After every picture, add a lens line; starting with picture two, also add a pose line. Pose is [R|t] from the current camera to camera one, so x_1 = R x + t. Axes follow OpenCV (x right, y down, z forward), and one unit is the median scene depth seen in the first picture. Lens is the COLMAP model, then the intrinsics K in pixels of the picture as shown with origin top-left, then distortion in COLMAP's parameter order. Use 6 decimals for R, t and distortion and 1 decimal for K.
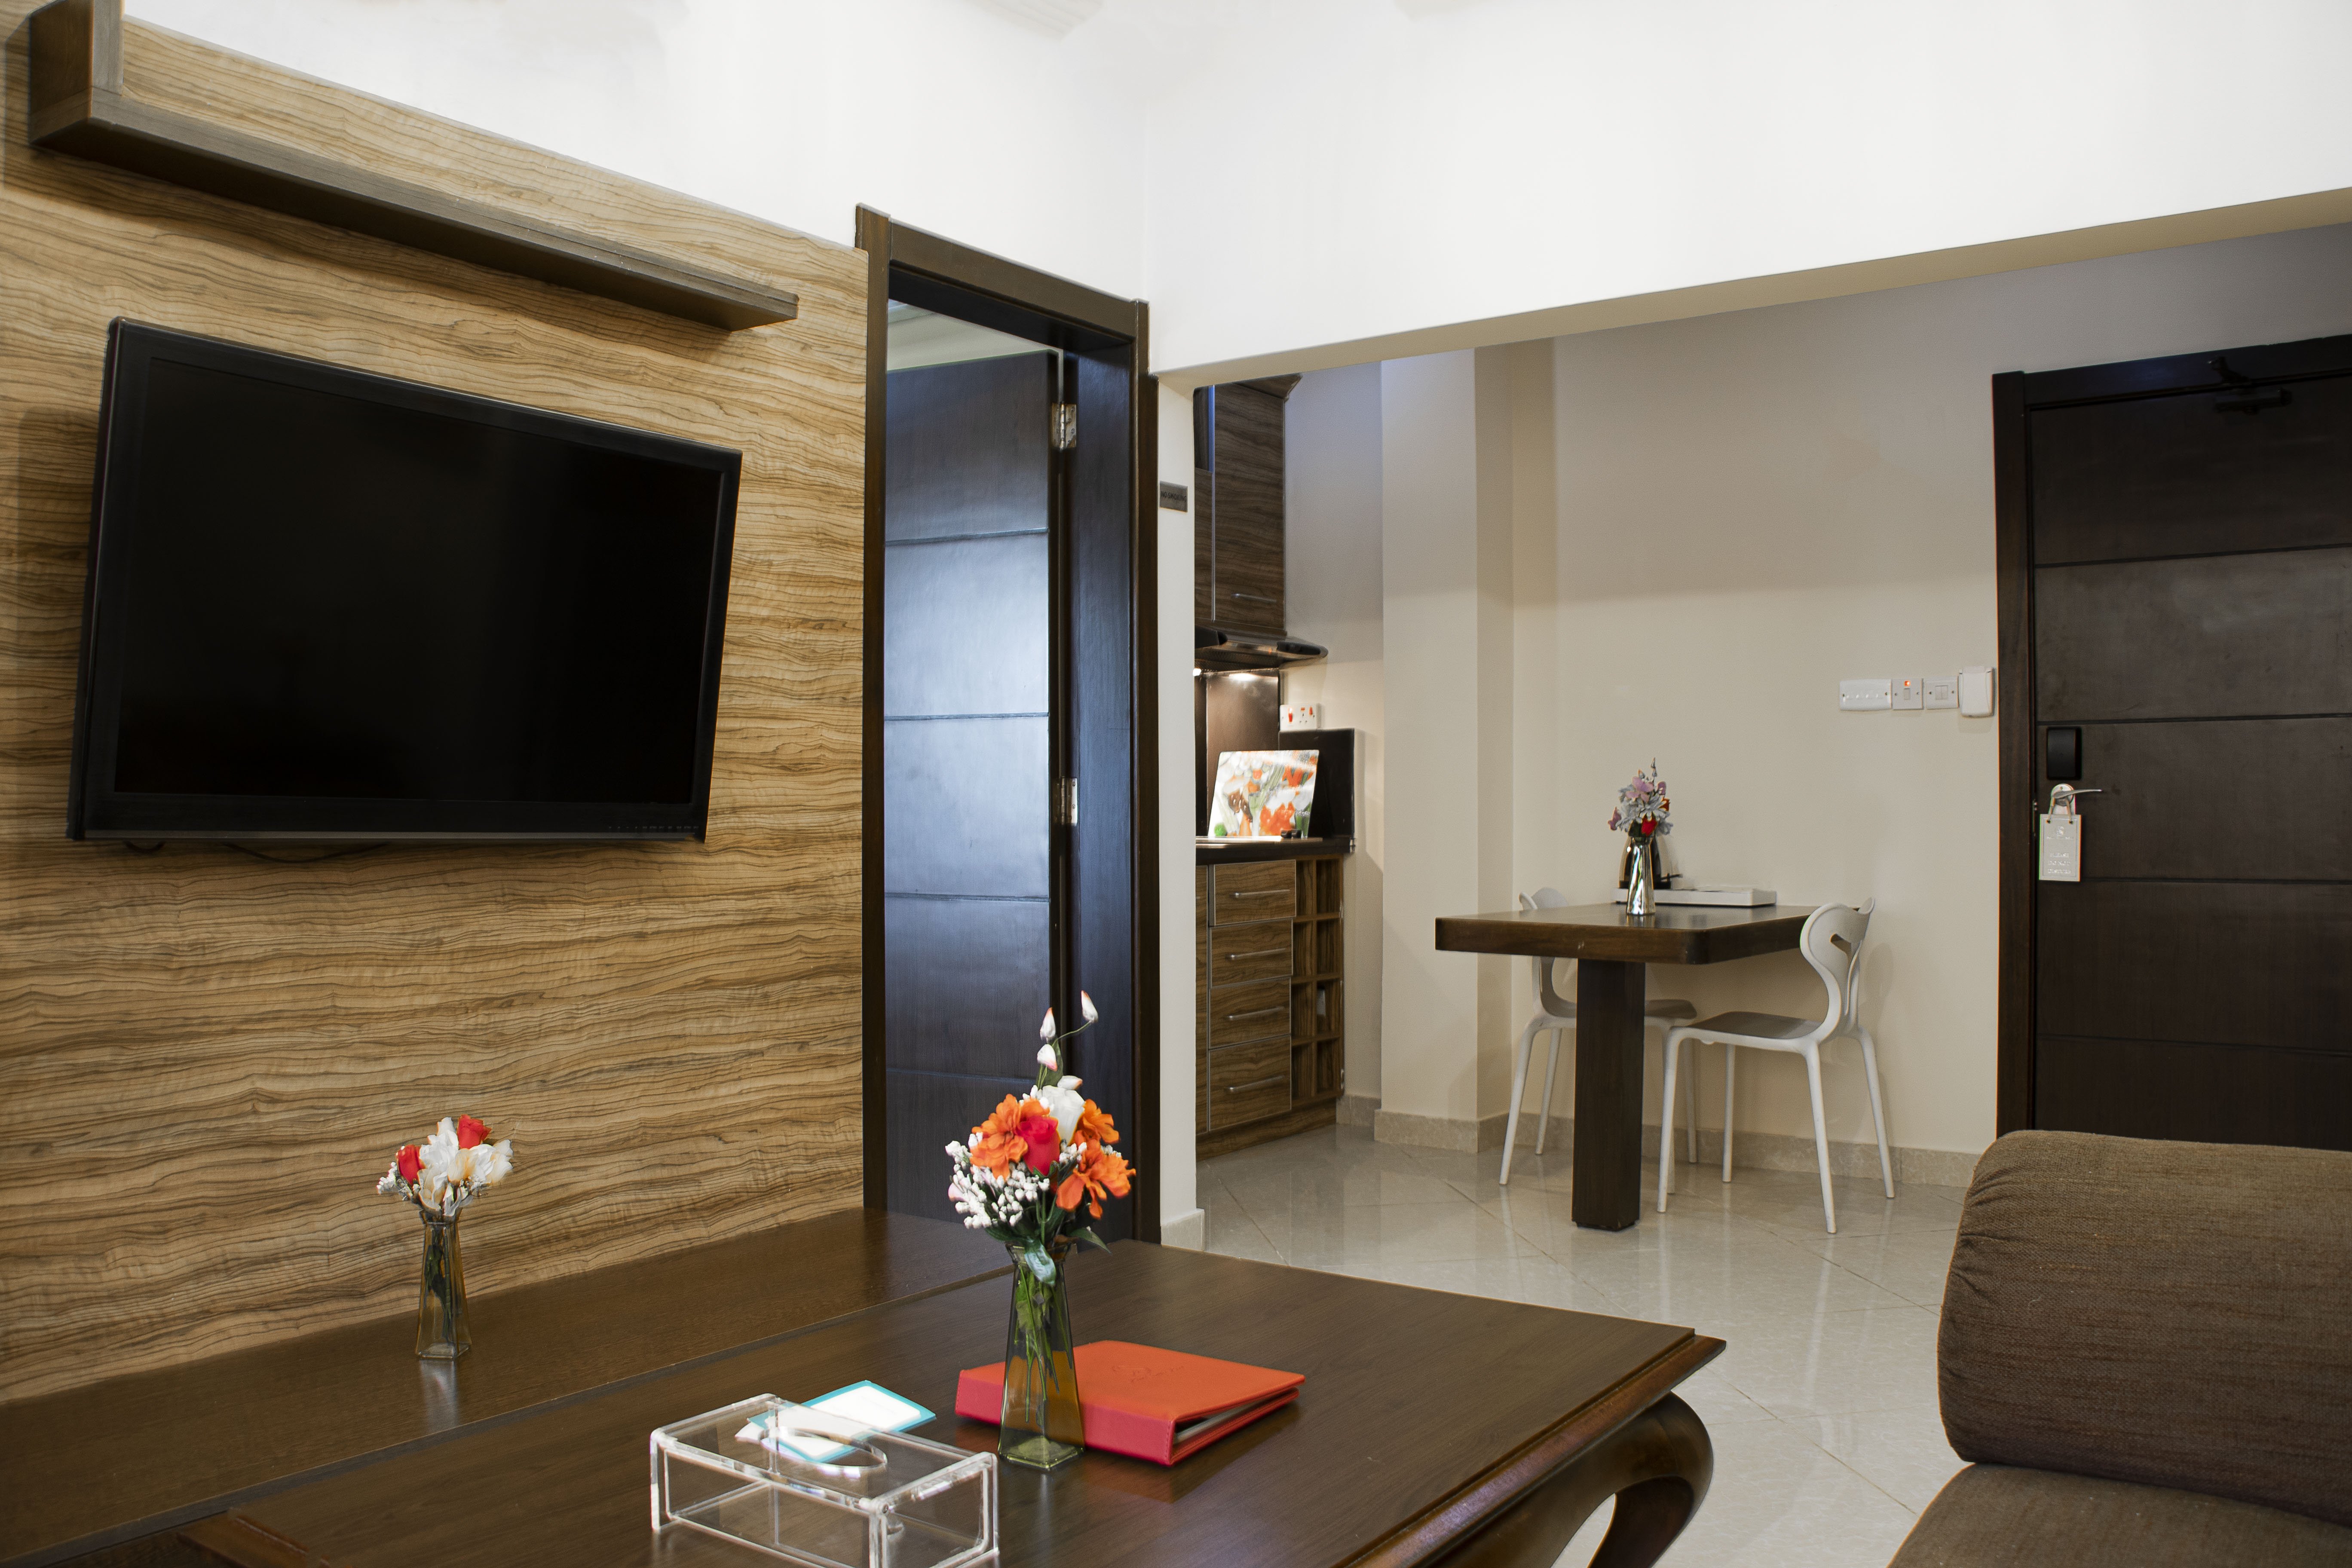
lens RADIAL K [[1955.0, 0, 1182.0], [0, 1955.0, 776.7], [0, 0, 1]] dist [-0.005326, 0.003836]
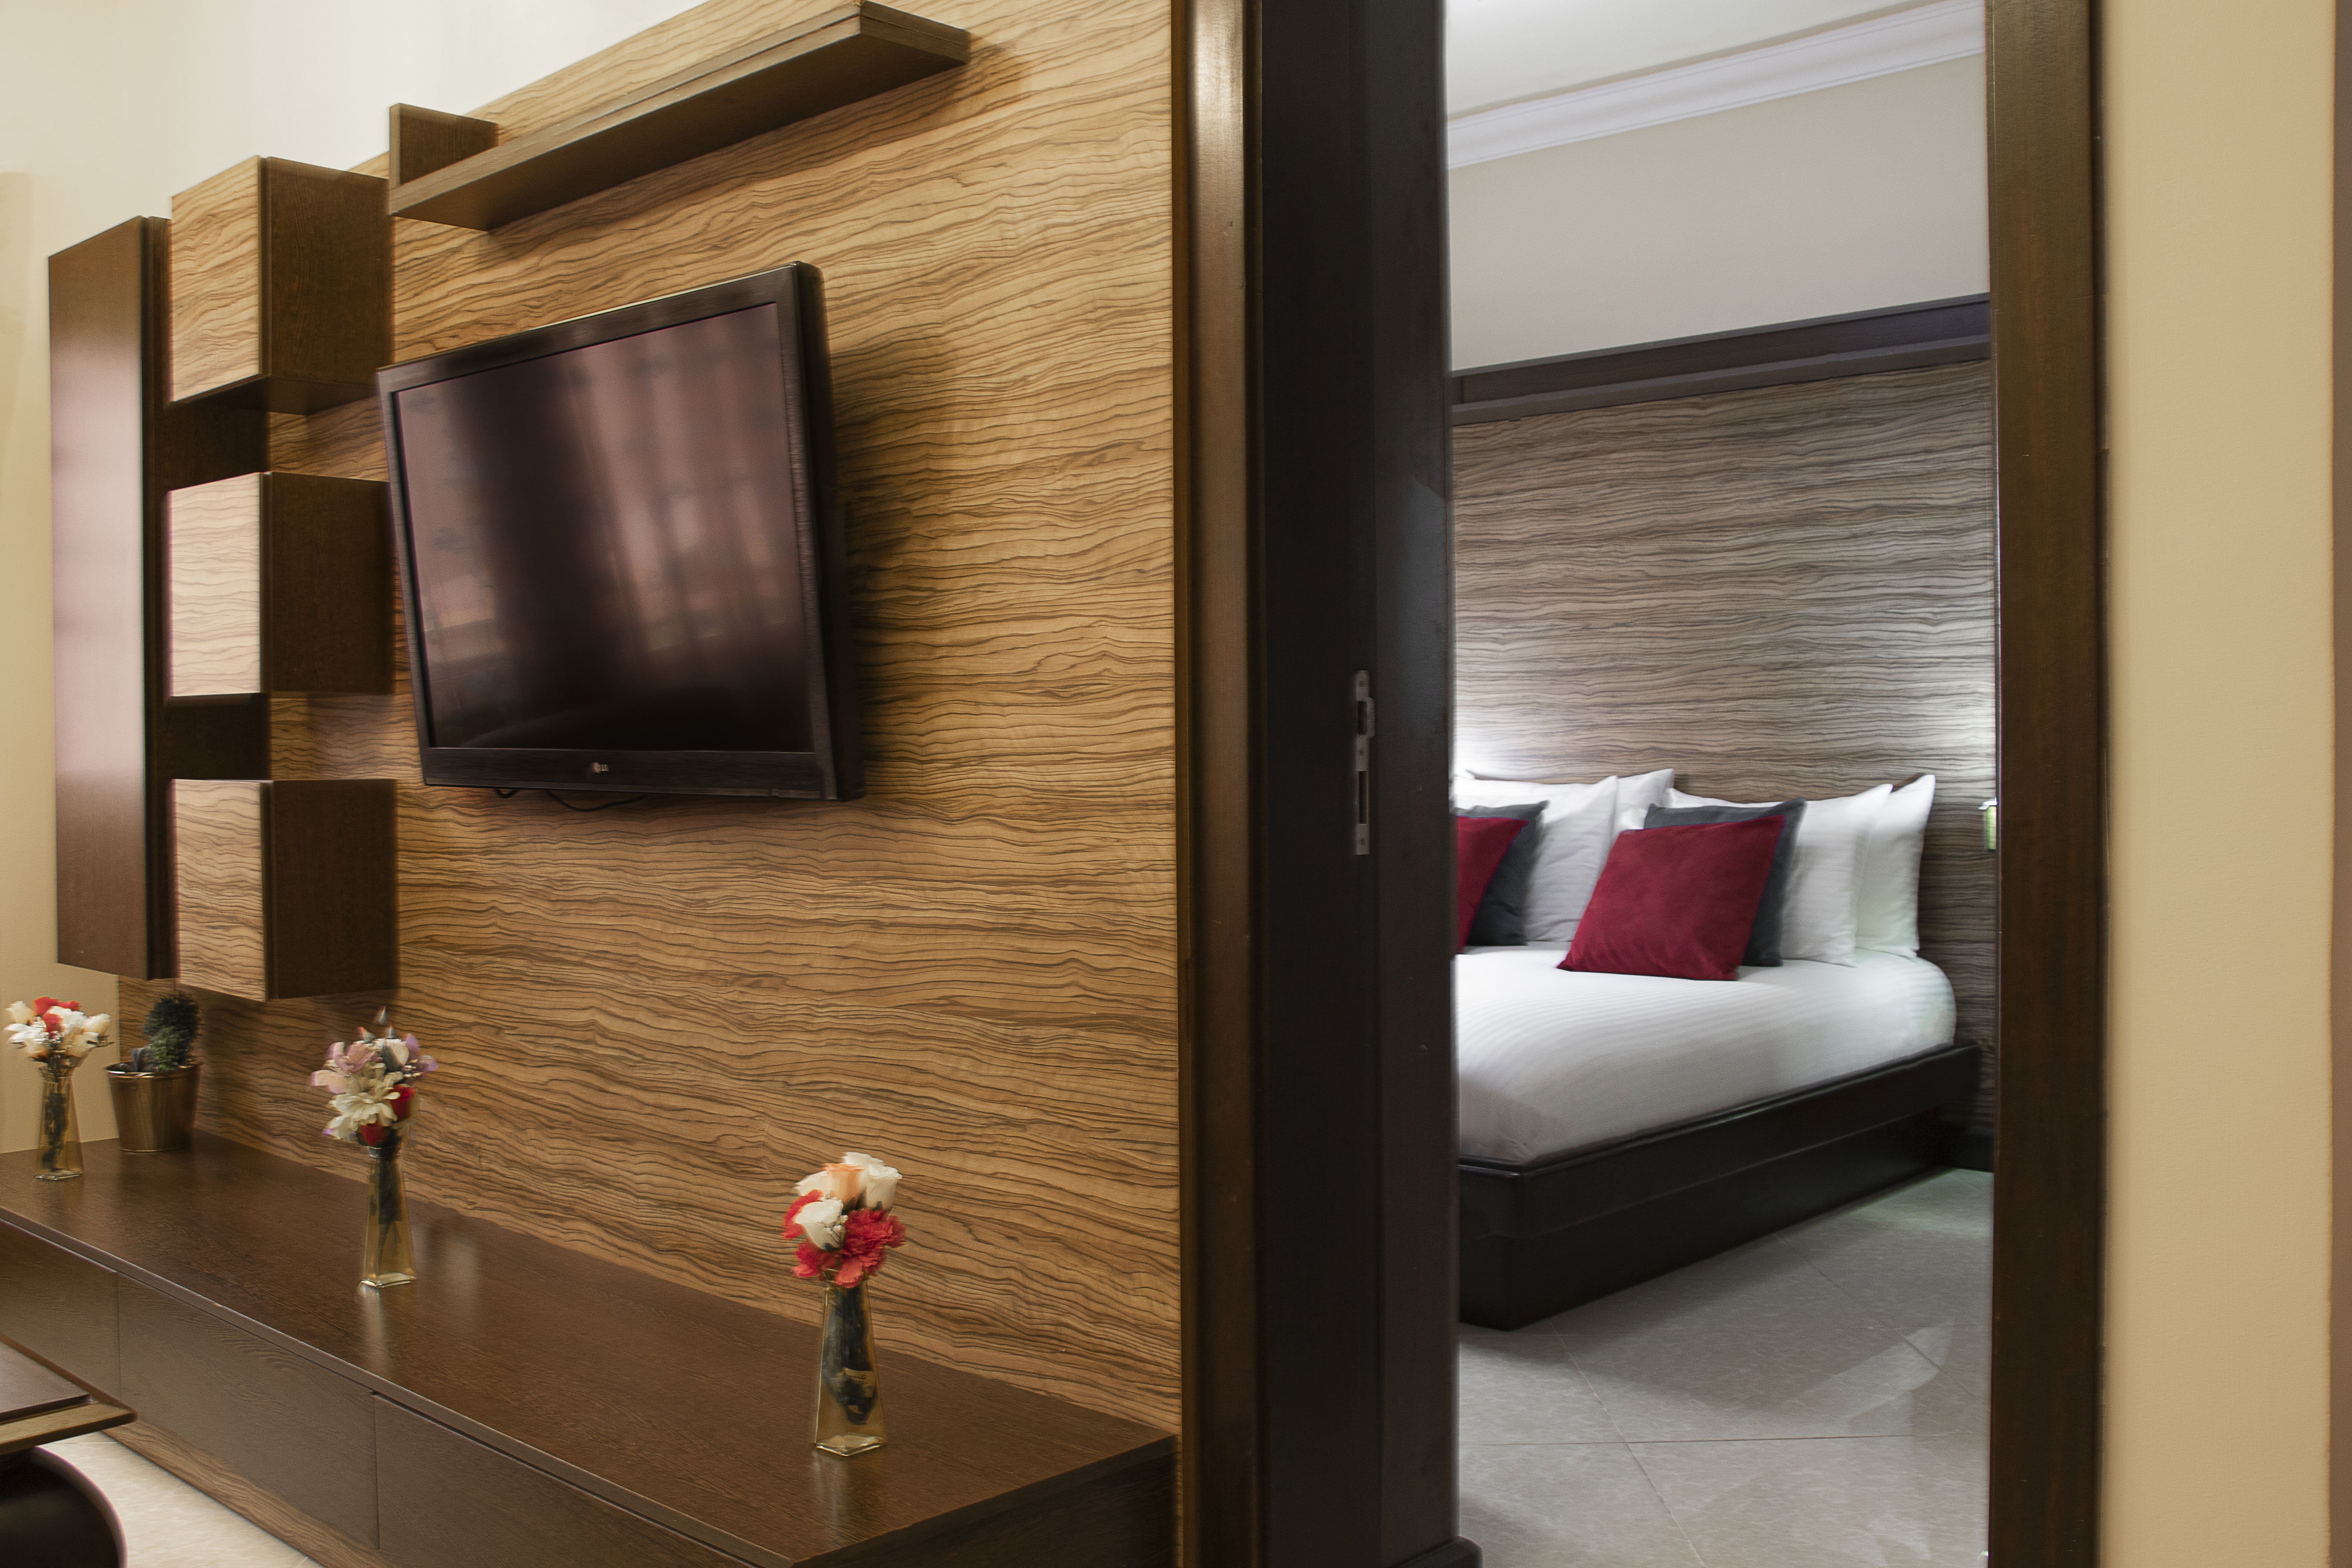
lens RADIAL K [[2159.6, 0, 1176.9], [0, 2159.6, 780.3], [0, 0, 1]] dist [-0.090501, 0.000000]
pose [[-0.150437, 0.012309, -0.988543, 0.555895], [0.020916, 0.999738, 0.009265, 0.020871], [0.988398, -0.019282, -0.150656, 1.301815]]
